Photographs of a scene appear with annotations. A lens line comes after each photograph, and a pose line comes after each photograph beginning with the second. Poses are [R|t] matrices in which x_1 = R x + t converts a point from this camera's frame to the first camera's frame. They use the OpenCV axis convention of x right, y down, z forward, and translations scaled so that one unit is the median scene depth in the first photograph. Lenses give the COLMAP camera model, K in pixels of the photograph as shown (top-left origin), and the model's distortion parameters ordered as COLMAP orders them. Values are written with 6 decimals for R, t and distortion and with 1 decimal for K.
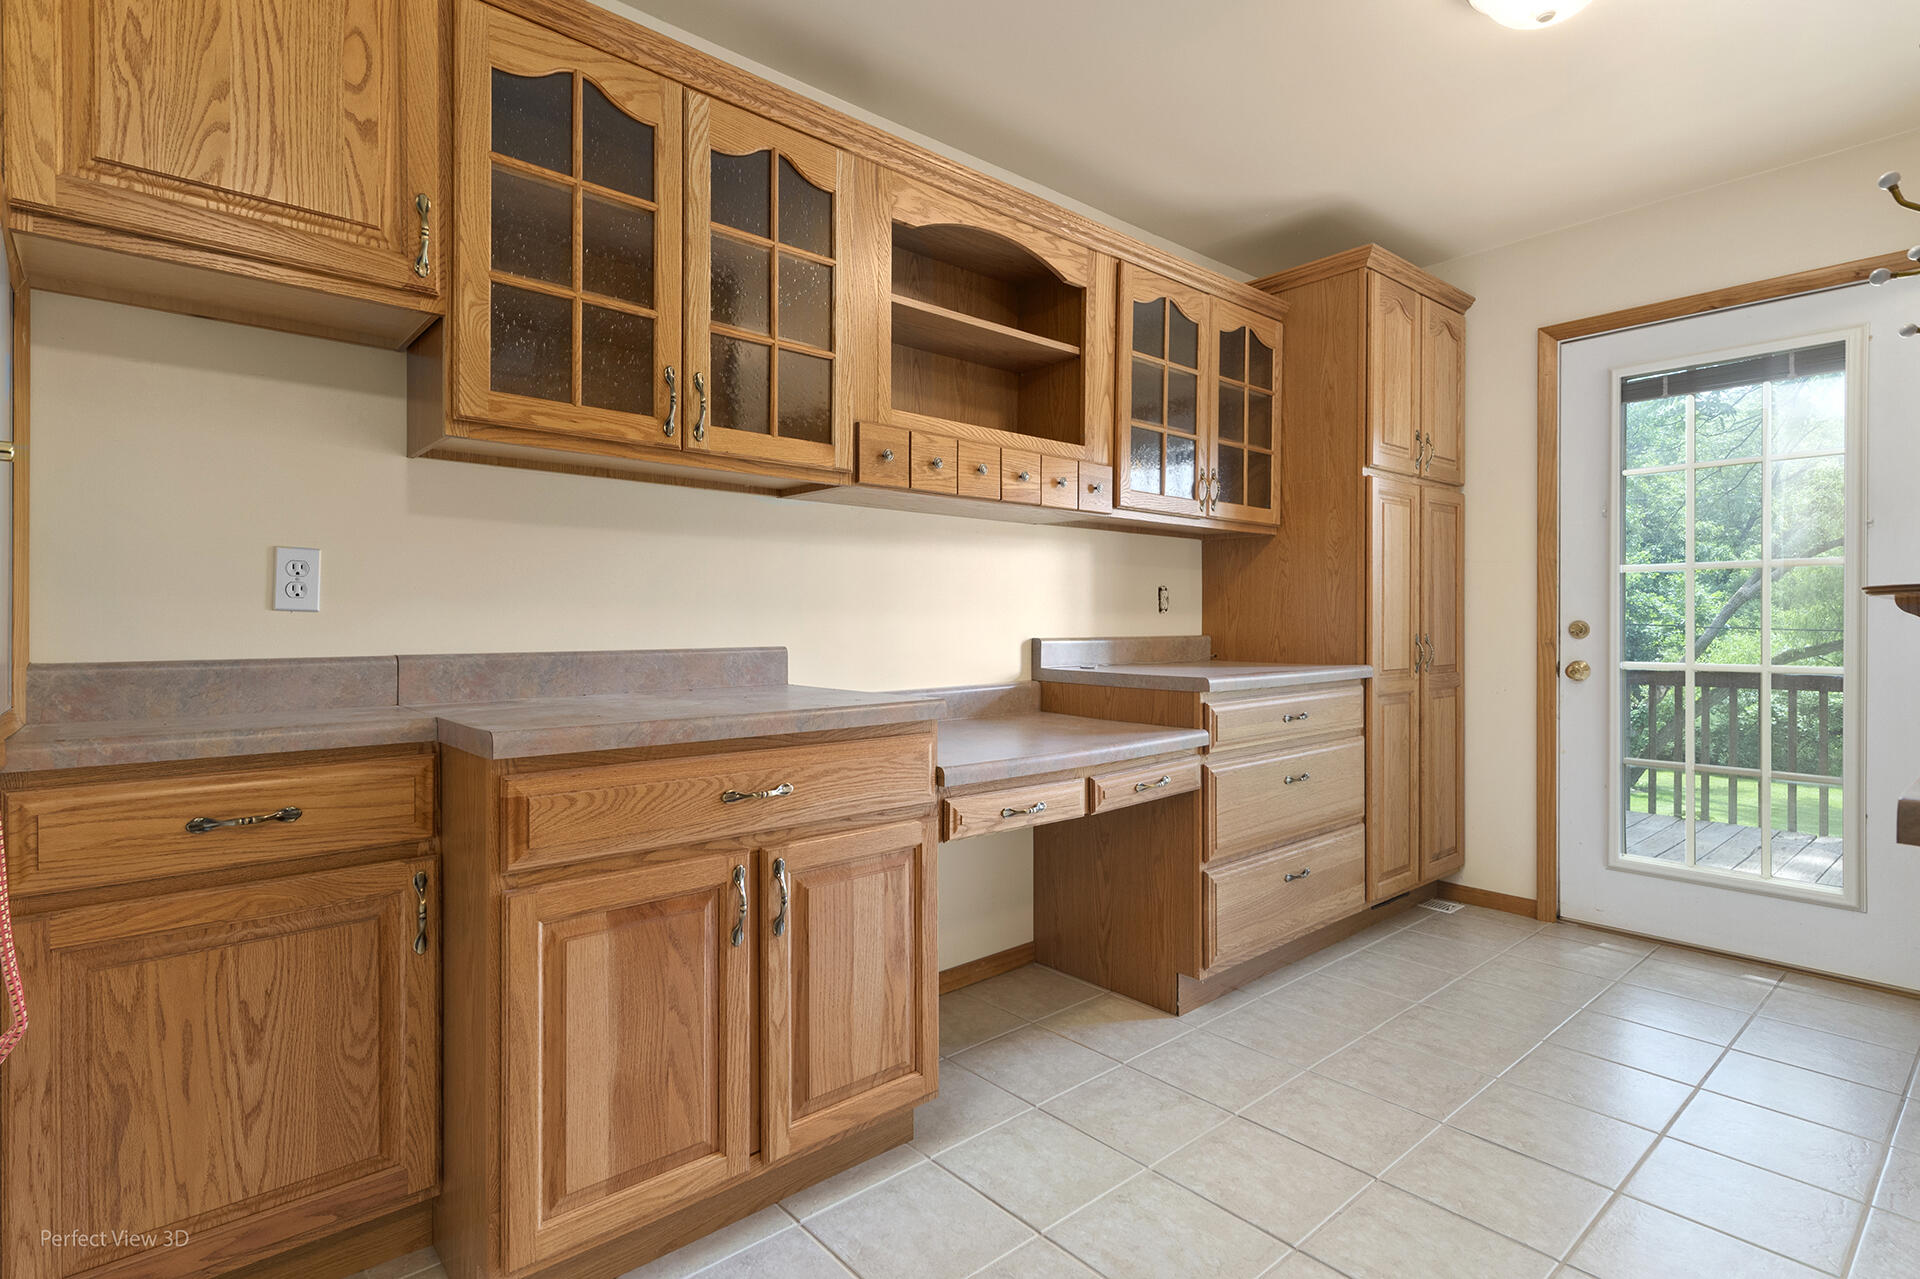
lens RADIAL K [[913.2, 0, 961.7], [0, 913.2, 632.0], [0, 0, 1]] dist [0.003382, -0.001506]
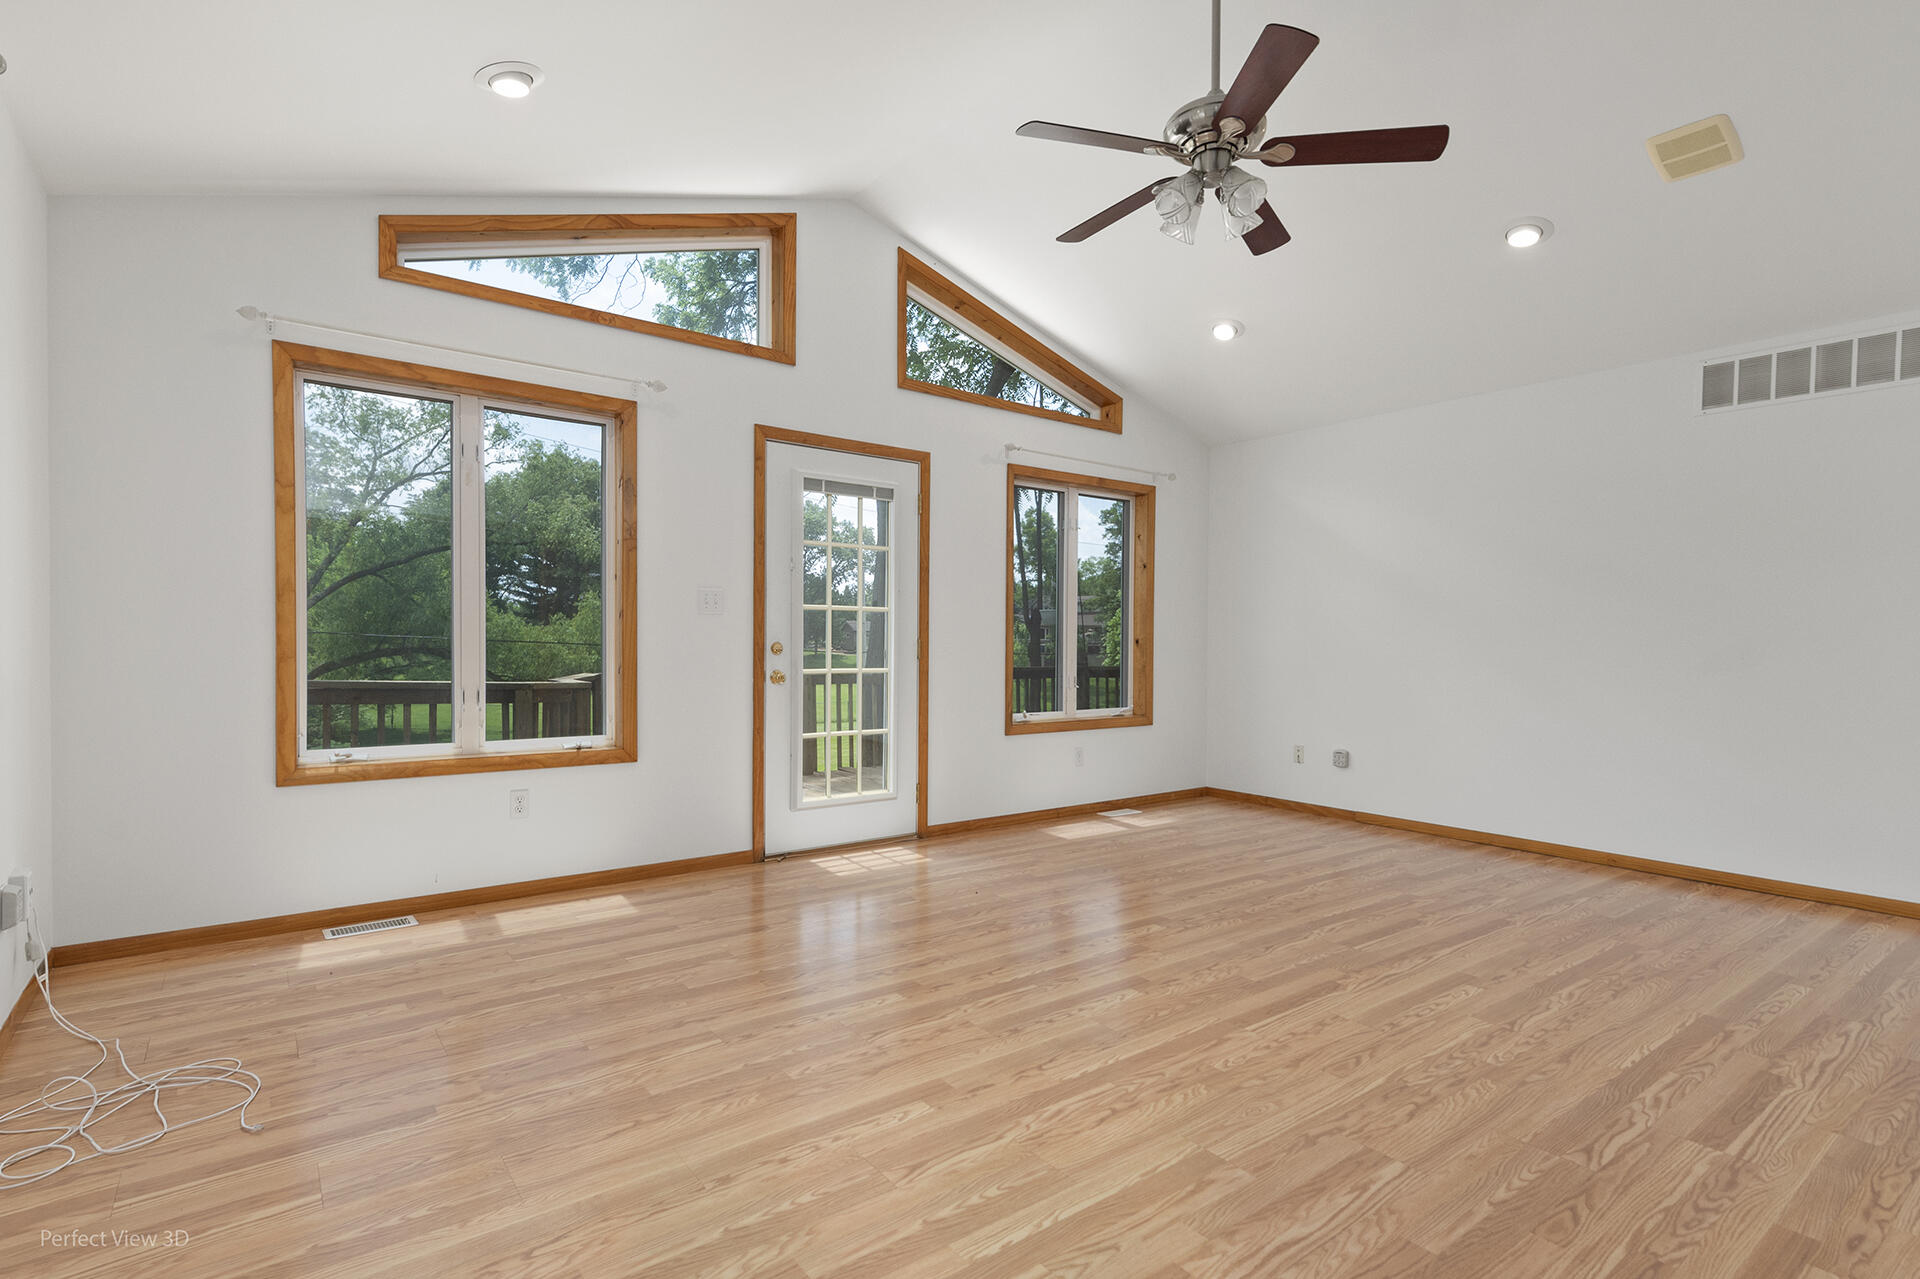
lens RADIAL K [[913.2, 0, 912.6], [0, 913.2, 675.1], [0, 0, 1]] dist [0.003382, -0.001506]
pose [[0.099351, -0.035028, 0.994436, -0.674830], [0.002116, 0.999385, 0.034991, -0.007844], [-0.995050, -0.001372, 0.099364, 0.667029]]
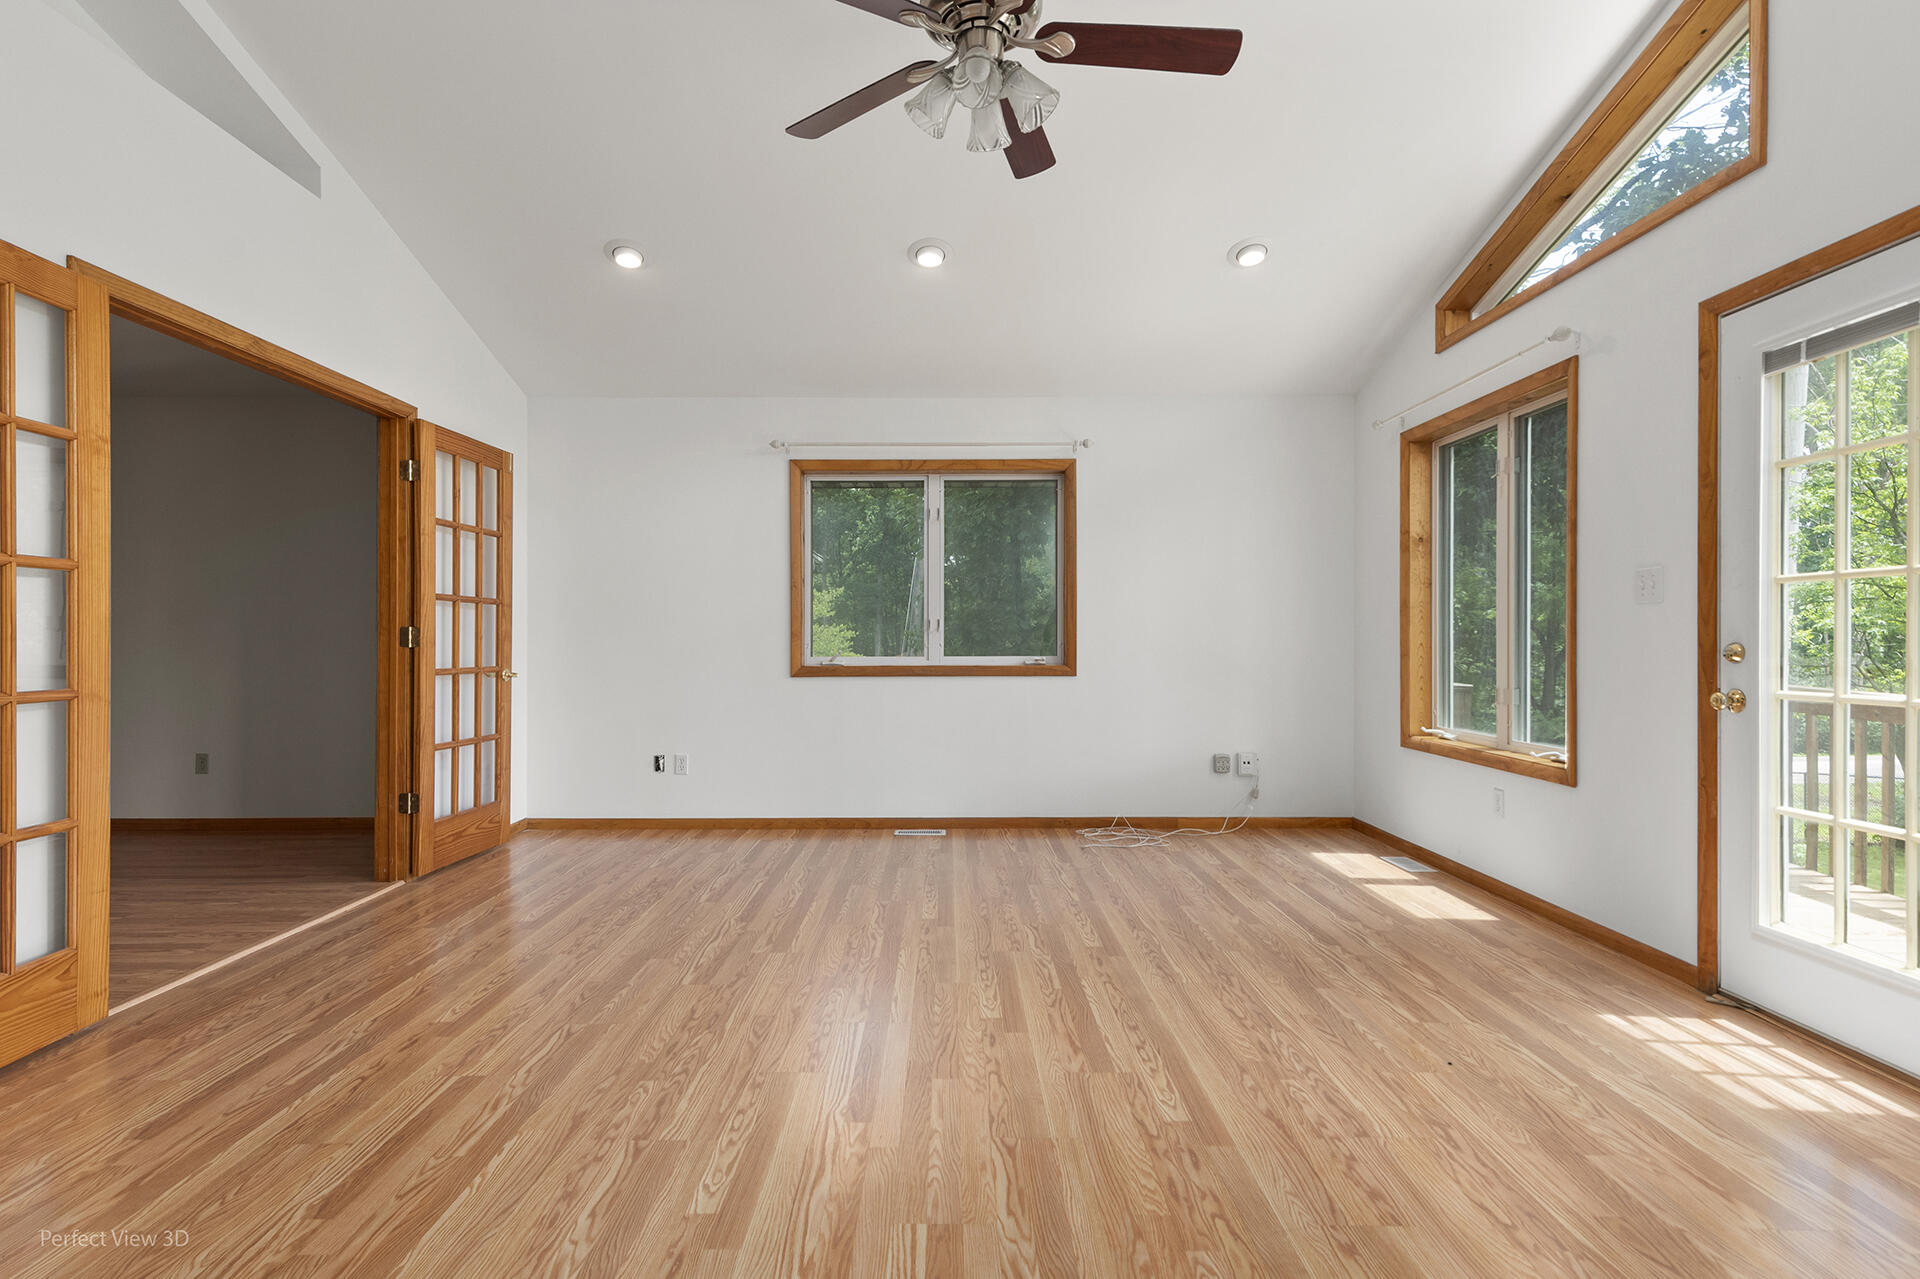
lens RADIAL K [[913.2, 0, 958.7], [0, 913.2, 638.0], [0, 0, 1]] dist [0.003382, -0.001506]
pose [[0.768693, 0.000117, -0.639617, 0.712137], [-0.007704, 0.999929, -0.009075, 0.000677], [0.639571, 0.011904, 0.768640, -0.107737]]
